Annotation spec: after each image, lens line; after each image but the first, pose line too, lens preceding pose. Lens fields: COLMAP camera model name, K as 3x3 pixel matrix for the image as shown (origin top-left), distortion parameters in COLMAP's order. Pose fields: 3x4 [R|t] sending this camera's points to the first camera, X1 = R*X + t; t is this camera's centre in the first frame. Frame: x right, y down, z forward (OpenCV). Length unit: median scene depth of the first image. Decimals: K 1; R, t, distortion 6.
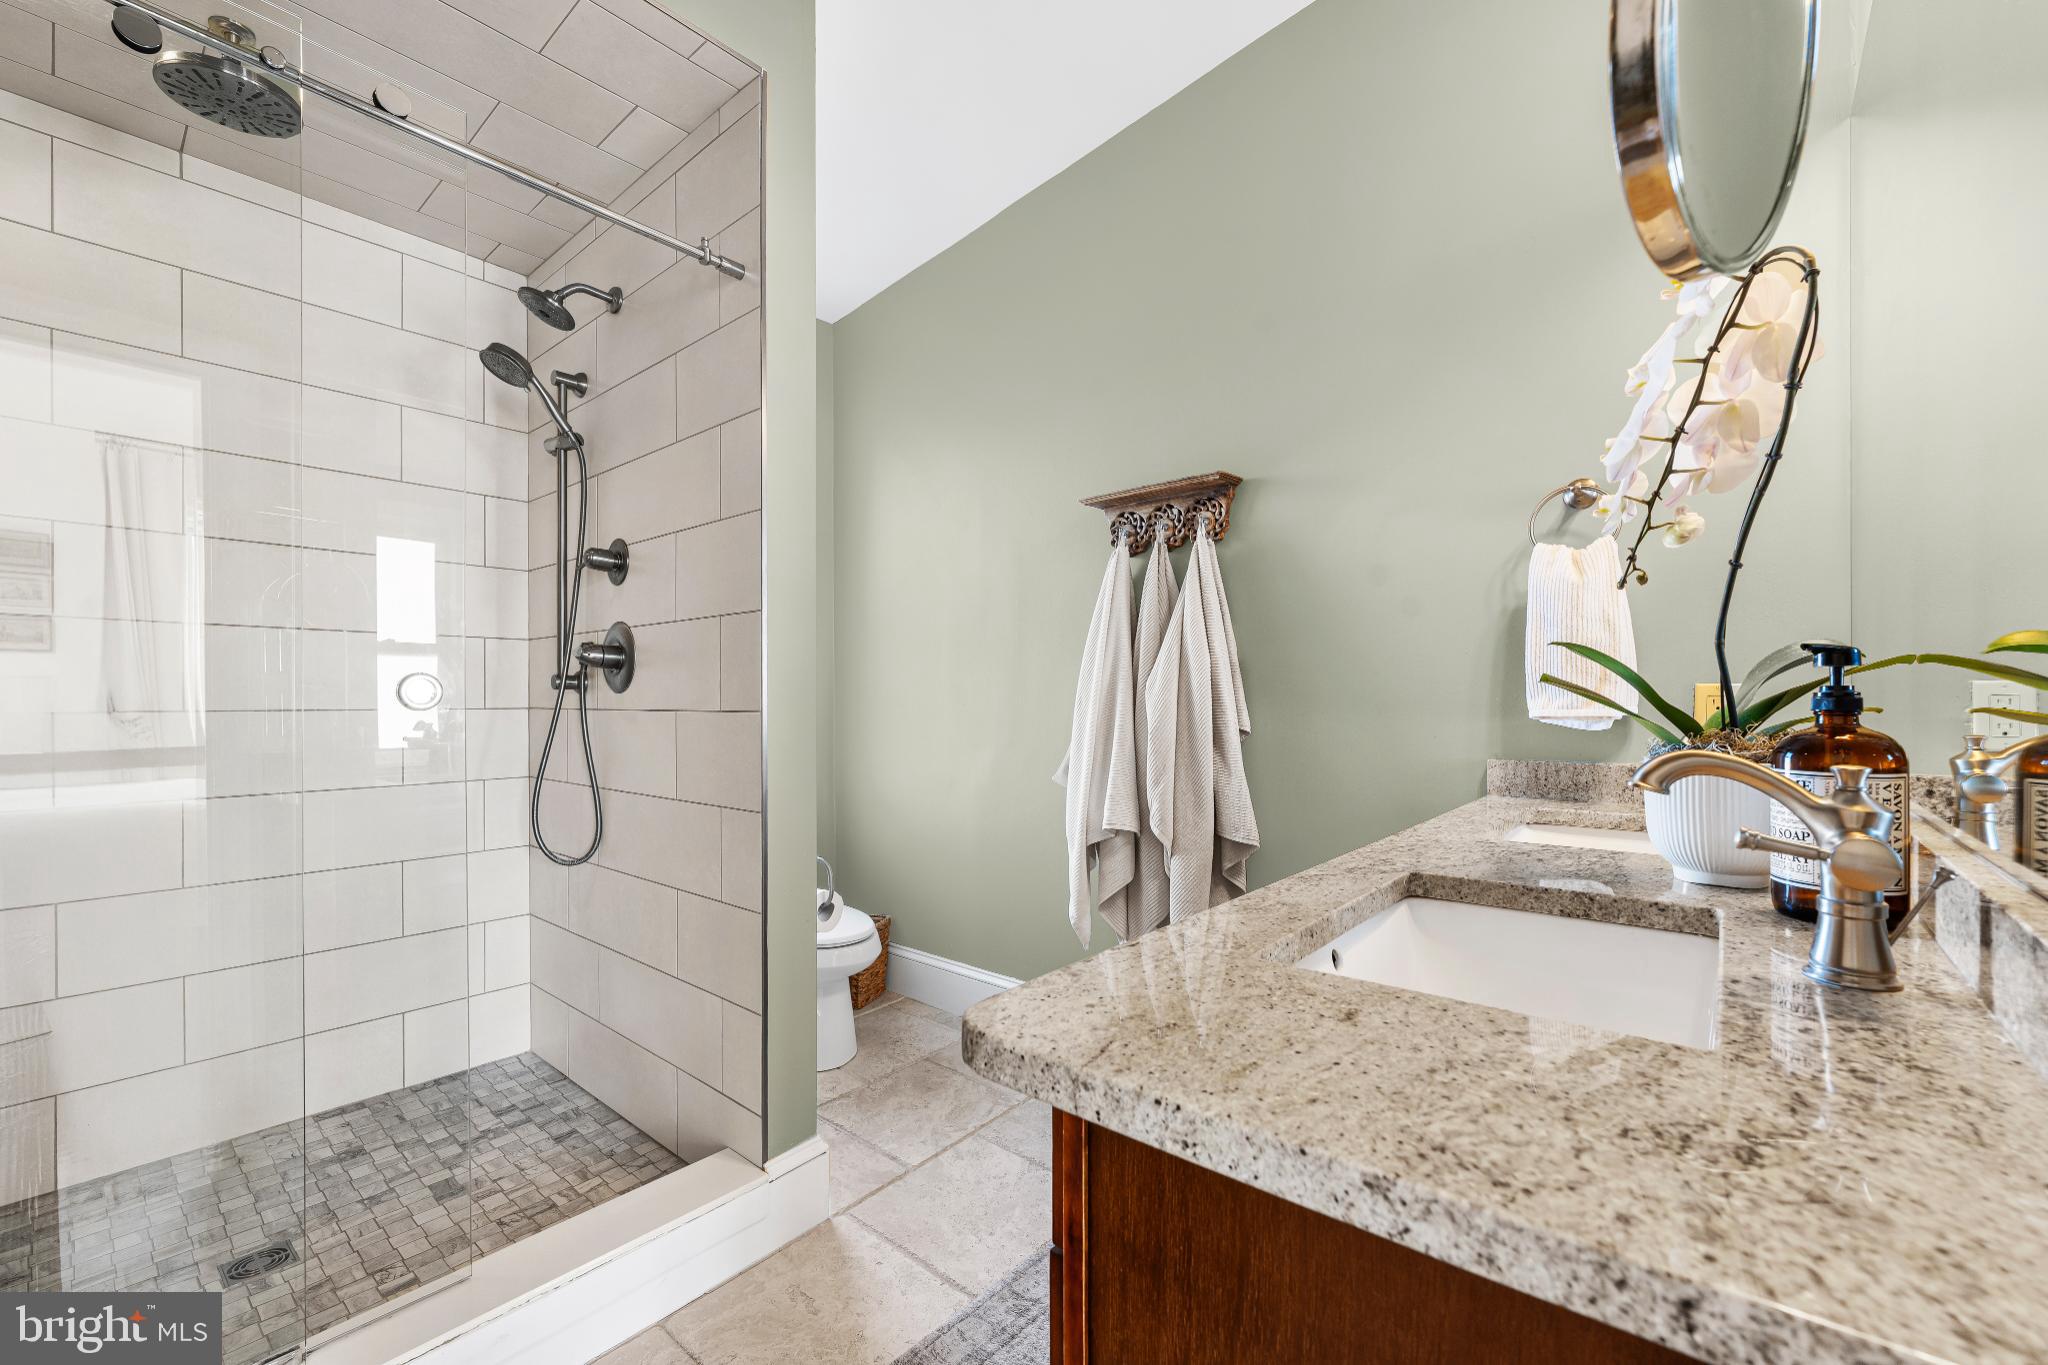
lens RADIAL K [[833.4, 0, 1024.0], [0, 833.4, 695.1], [0, 0, 1]] dist [0.000519, -0.001087]
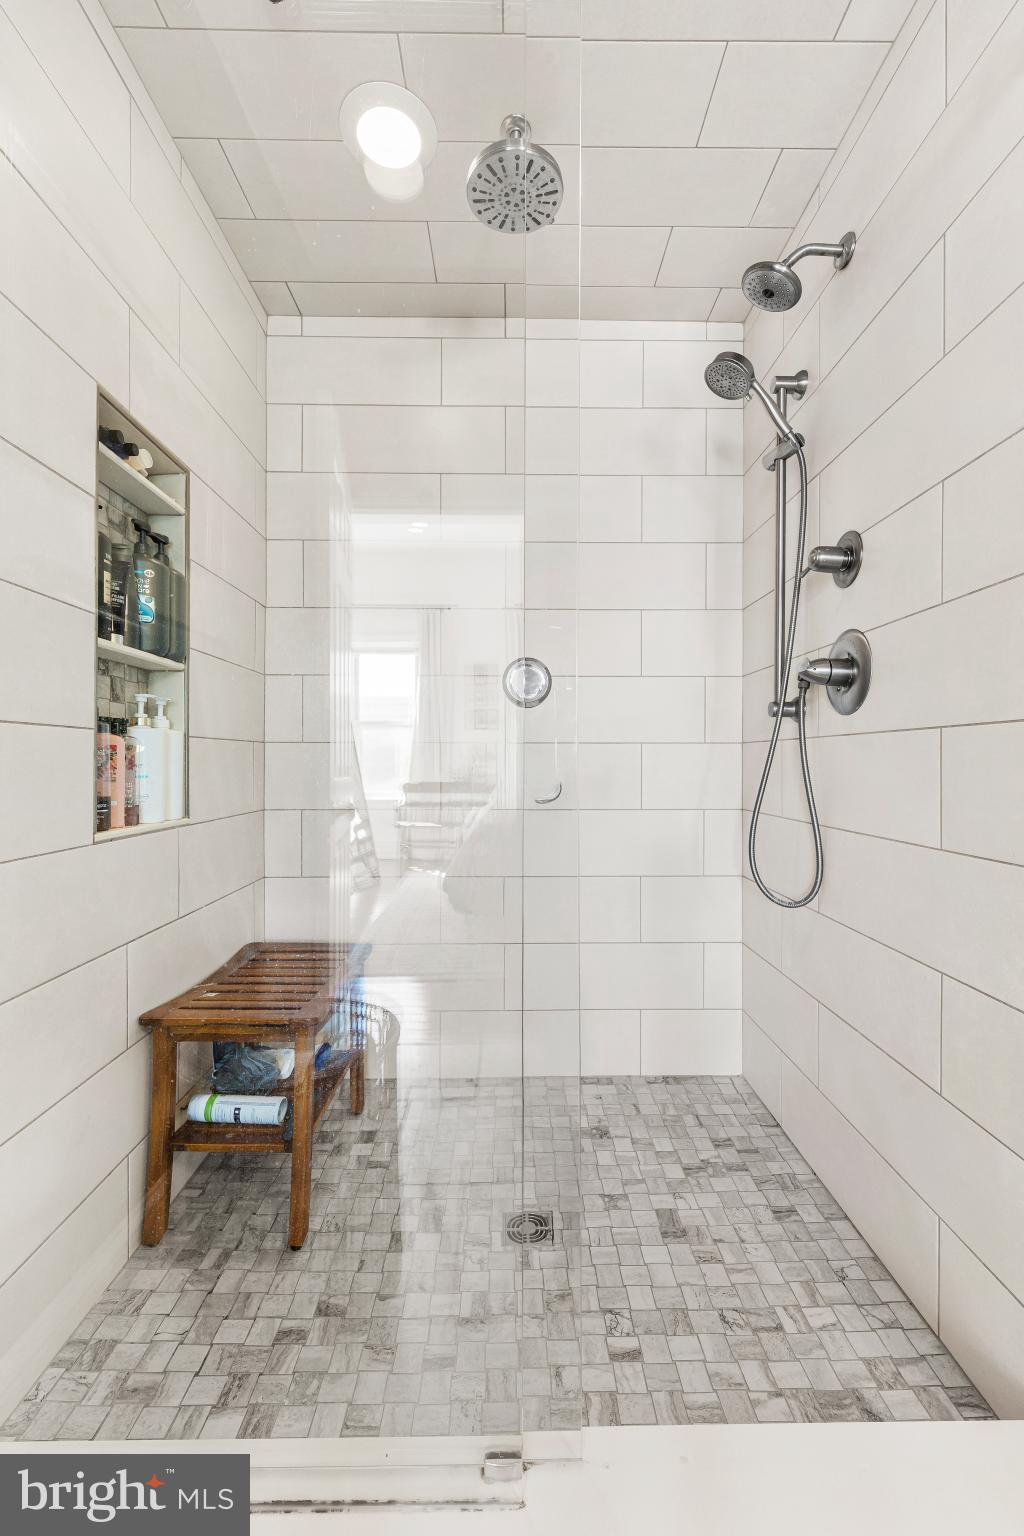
lens RADIAL K [[625.1, 0, 513.0], [0, 625.1, 765.7], [0, 0, 1]] dist [0.000519, -0.001087]
pose [[0.651156, 0.007350, -0.758908, -0.226170], [-0.004356, 0.999973, 0.005947, 0.047127], [0.758931, -0.000566, 0.651171, 0.330707]]
